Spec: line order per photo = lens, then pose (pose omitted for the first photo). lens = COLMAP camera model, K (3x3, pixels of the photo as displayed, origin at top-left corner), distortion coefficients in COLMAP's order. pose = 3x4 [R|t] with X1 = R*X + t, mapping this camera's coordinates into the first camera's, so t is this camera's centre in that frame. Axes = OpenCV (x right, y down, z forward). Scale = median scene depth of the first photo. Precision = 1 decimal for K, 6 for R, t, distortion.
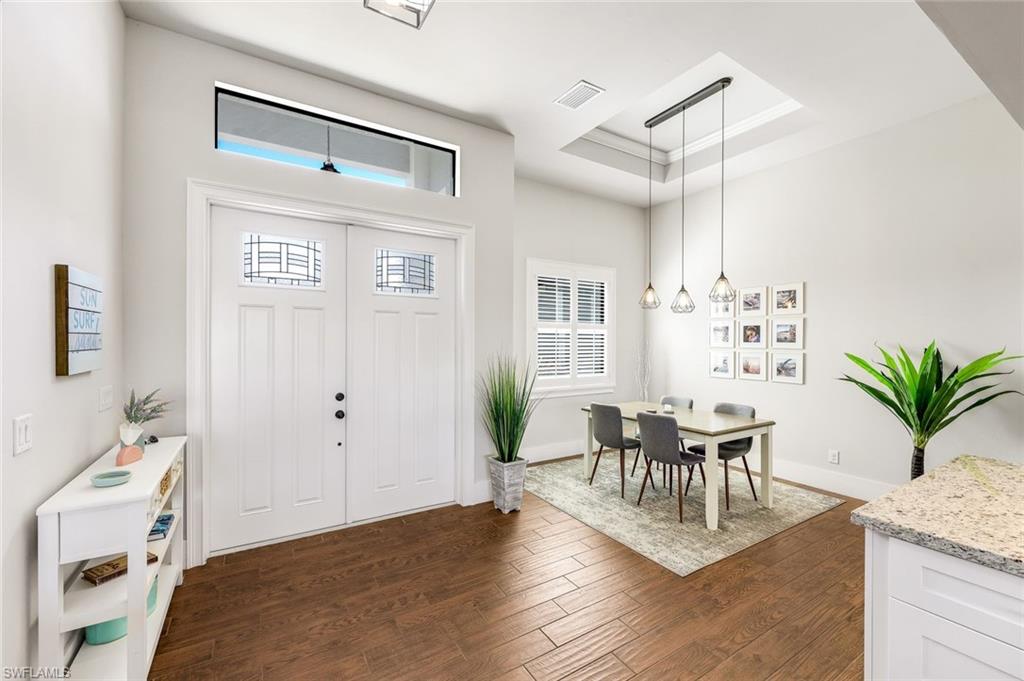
lens RADIAL K [[419.5, 0, 510.0], [0, 419.5, 342.3], [0, 0, 1]] dist [0.002767, -0.001037]
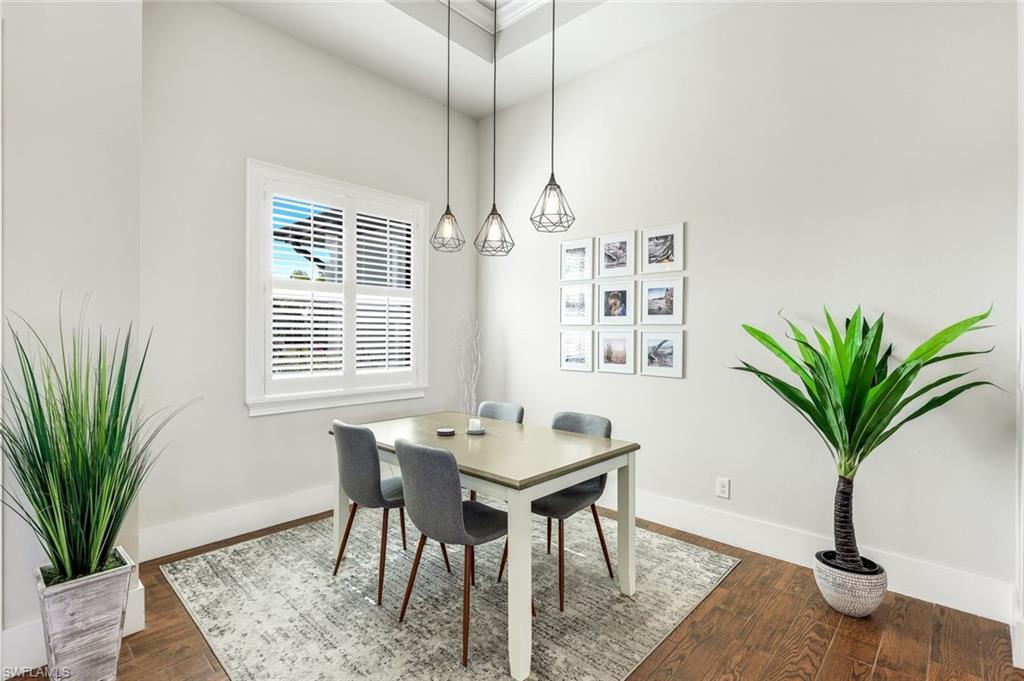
lens RADIAL K [[482.3, 0, 512.3], [0, 482.3, 336.9], [0, 0, 1]] dist [-0.003359, 0.002843]
pose [[0.964657, 0.000468, 0.263509, 0.287631], [-0.001641, 0.999990, 0.004230, 0.039262], [-0.263505, -0.004513, 0.964648, 0.407687]]
